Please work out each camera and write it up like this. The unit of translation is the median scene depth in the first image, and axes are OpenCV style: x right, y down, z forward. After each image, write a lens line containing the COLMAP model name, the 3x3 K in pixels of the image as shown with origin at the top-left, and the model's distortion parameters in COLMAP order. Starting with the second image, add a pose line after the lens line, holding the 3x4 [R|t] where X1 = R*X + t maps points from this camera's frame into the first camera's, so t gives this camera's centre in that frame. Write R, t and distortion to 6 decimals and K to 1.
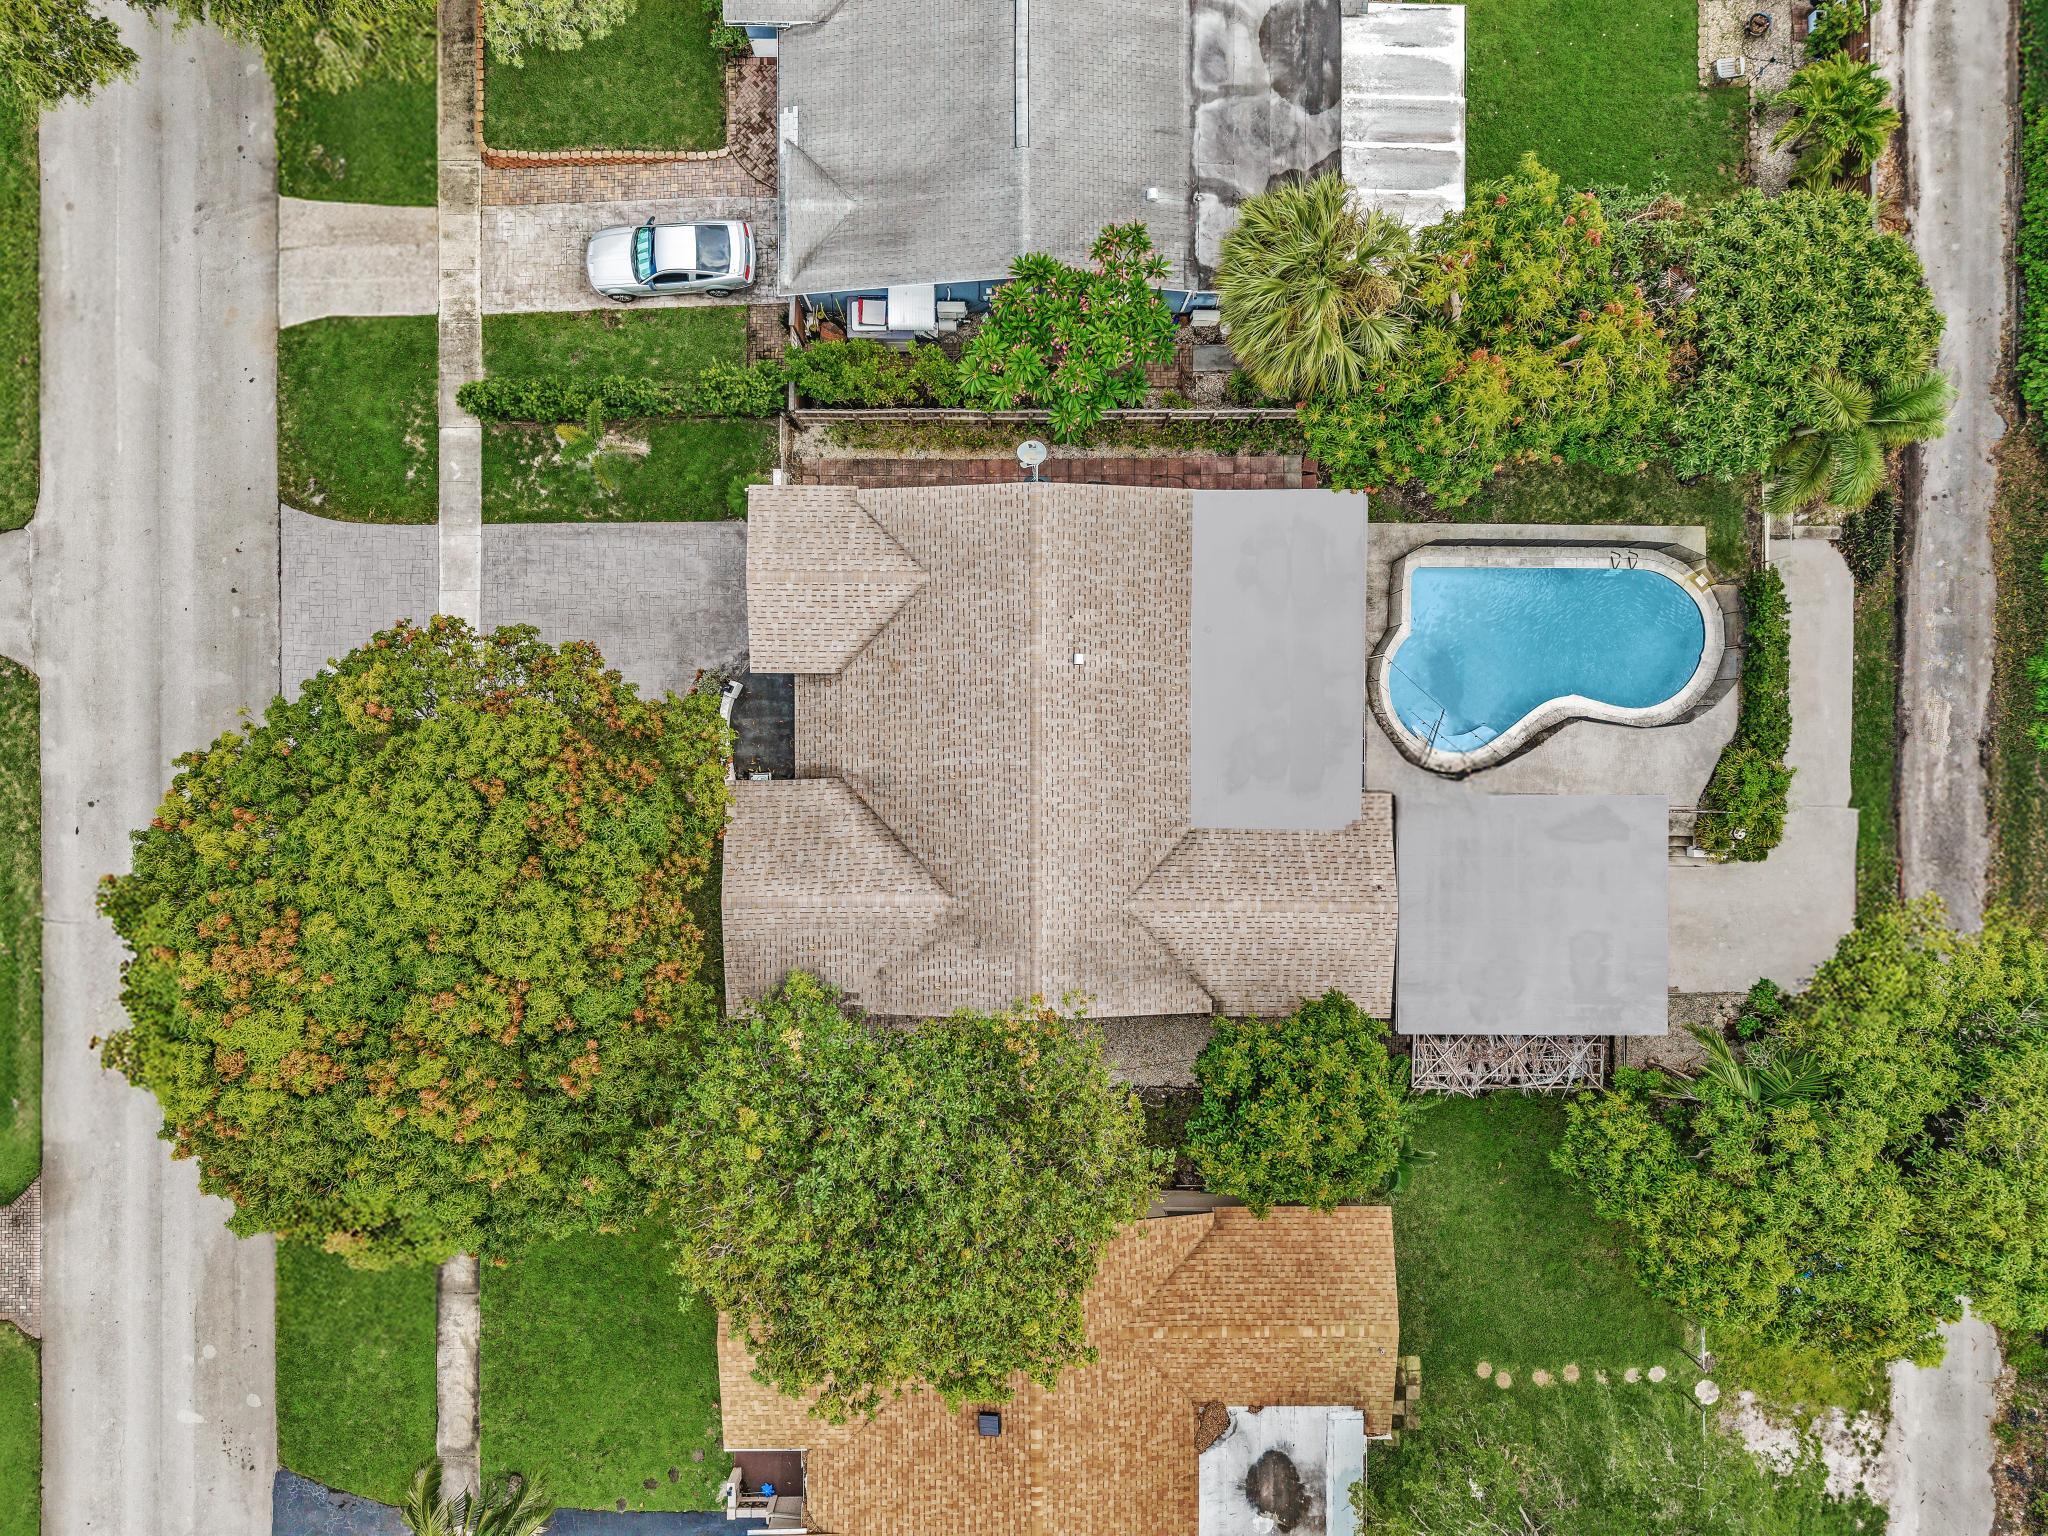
lens RADIAL K [[1491.2, 0, 1024.0], [0, 1491.2, 768.0], [0, 0, 1]] dist [0.018620, -0.004512]
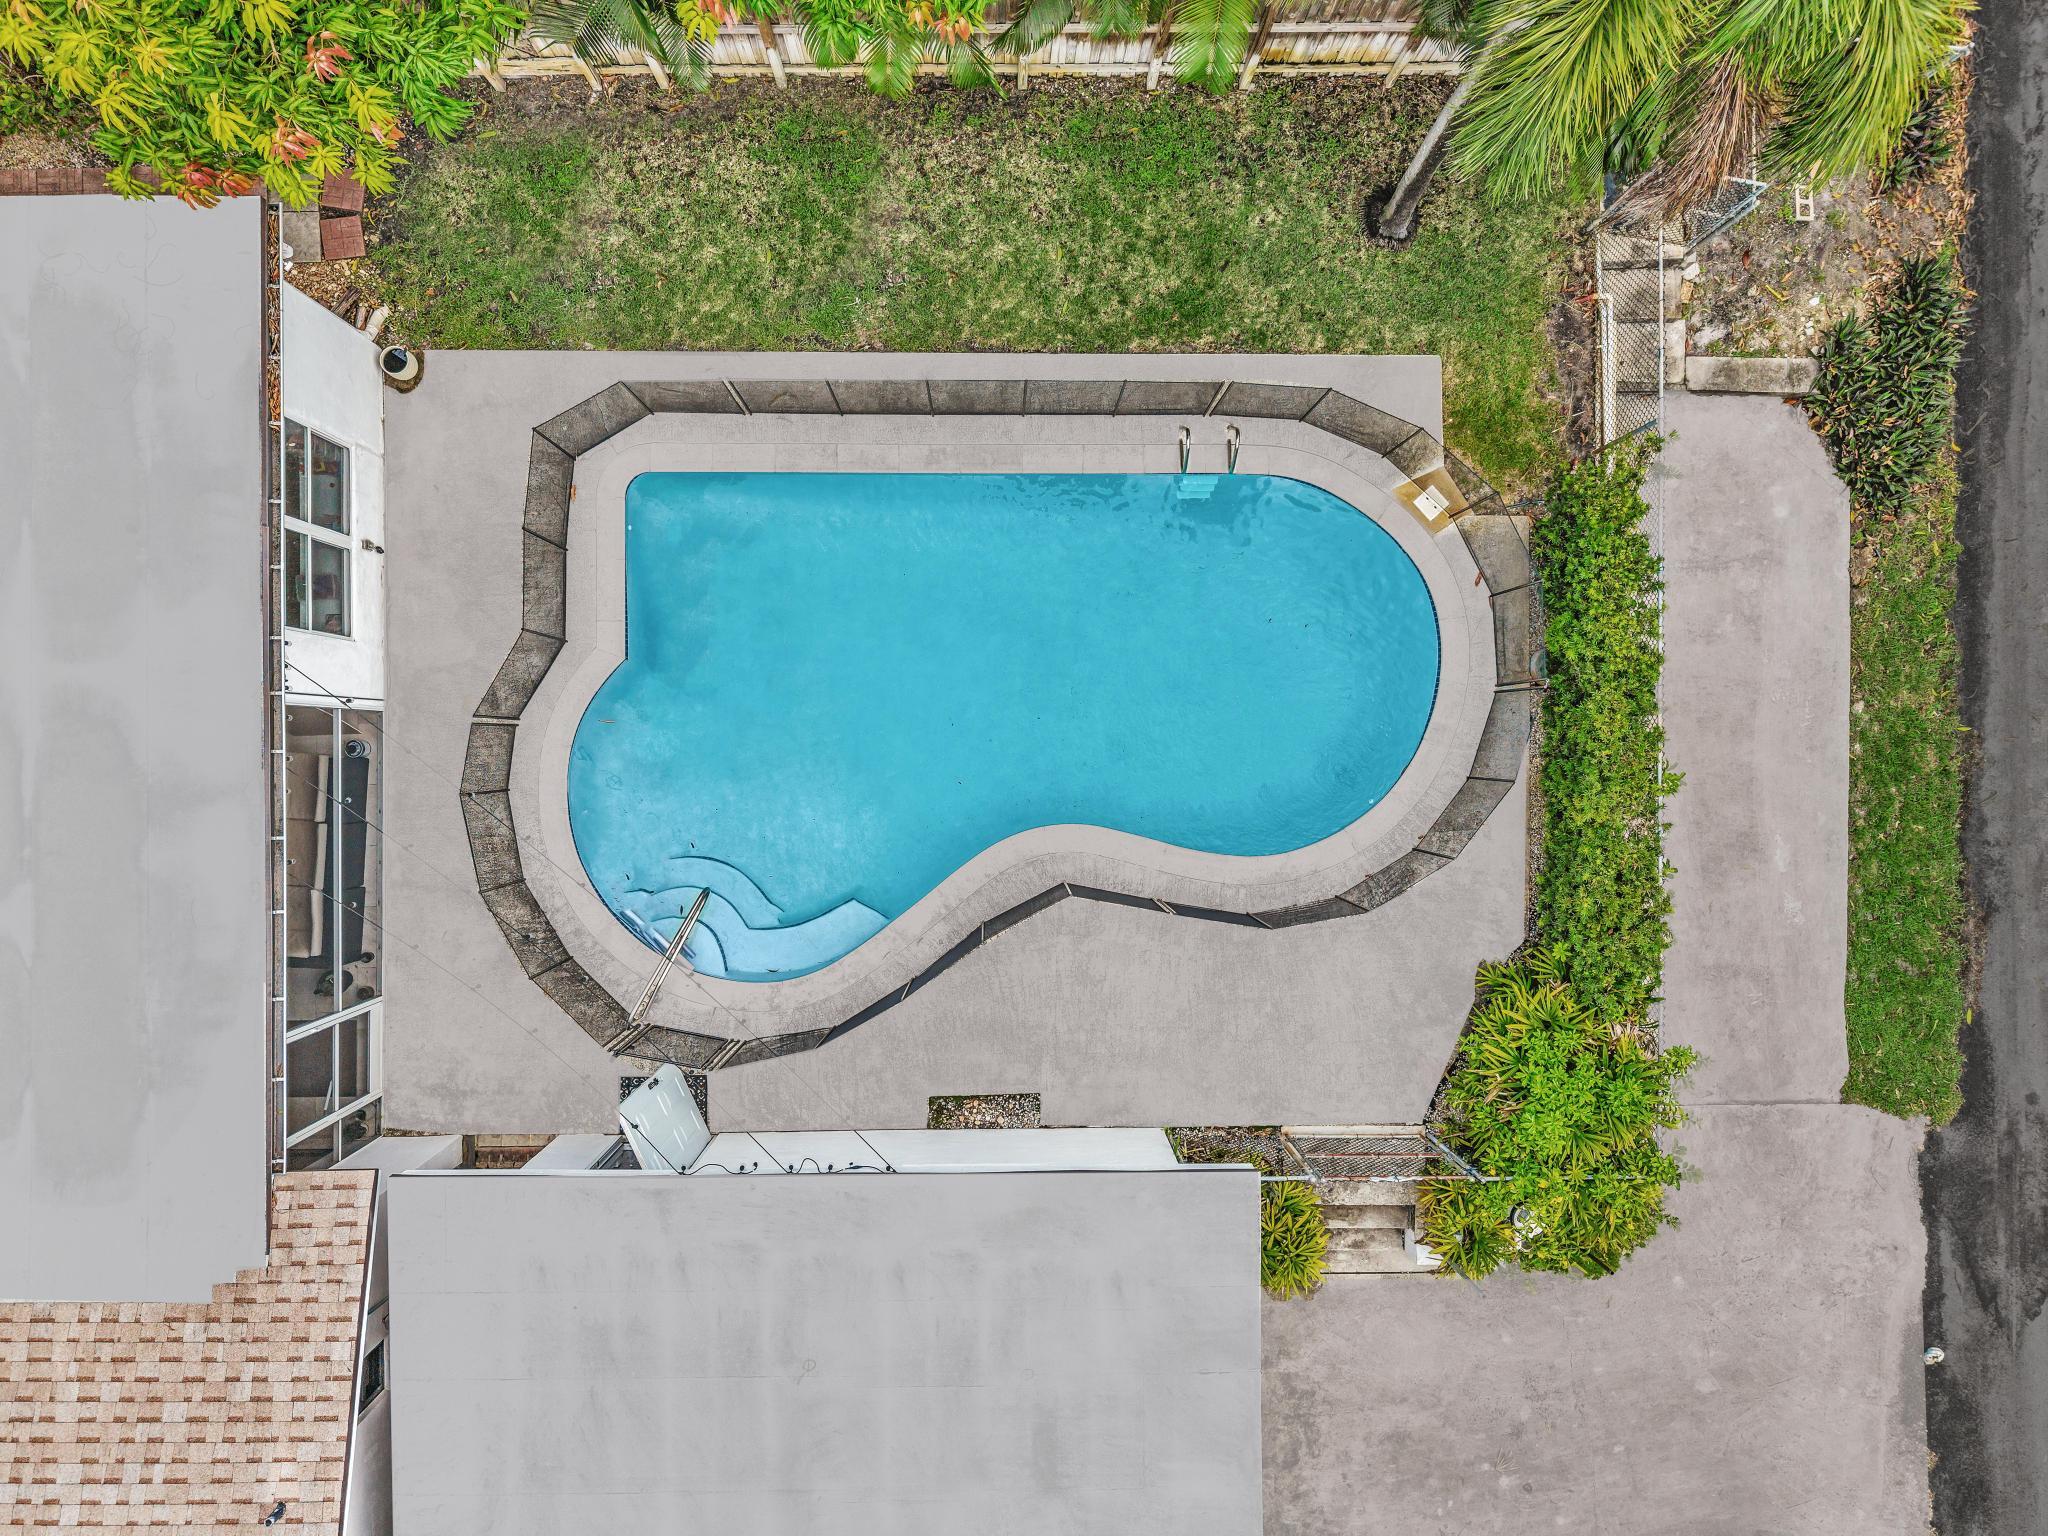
lens RADIAL K [[1491.2, 0, 1024.0], [0, 1491.2, 768.0], [0, 0, 1]] dist [0.018620, -0.004512]
pose [[0.999959, -0.008428, -0.003404, 0.354288], [0.008422, 0.999963, -0.001887, -0.061074], [0.003419, 0.001858, 0.999992, 0.636257]]
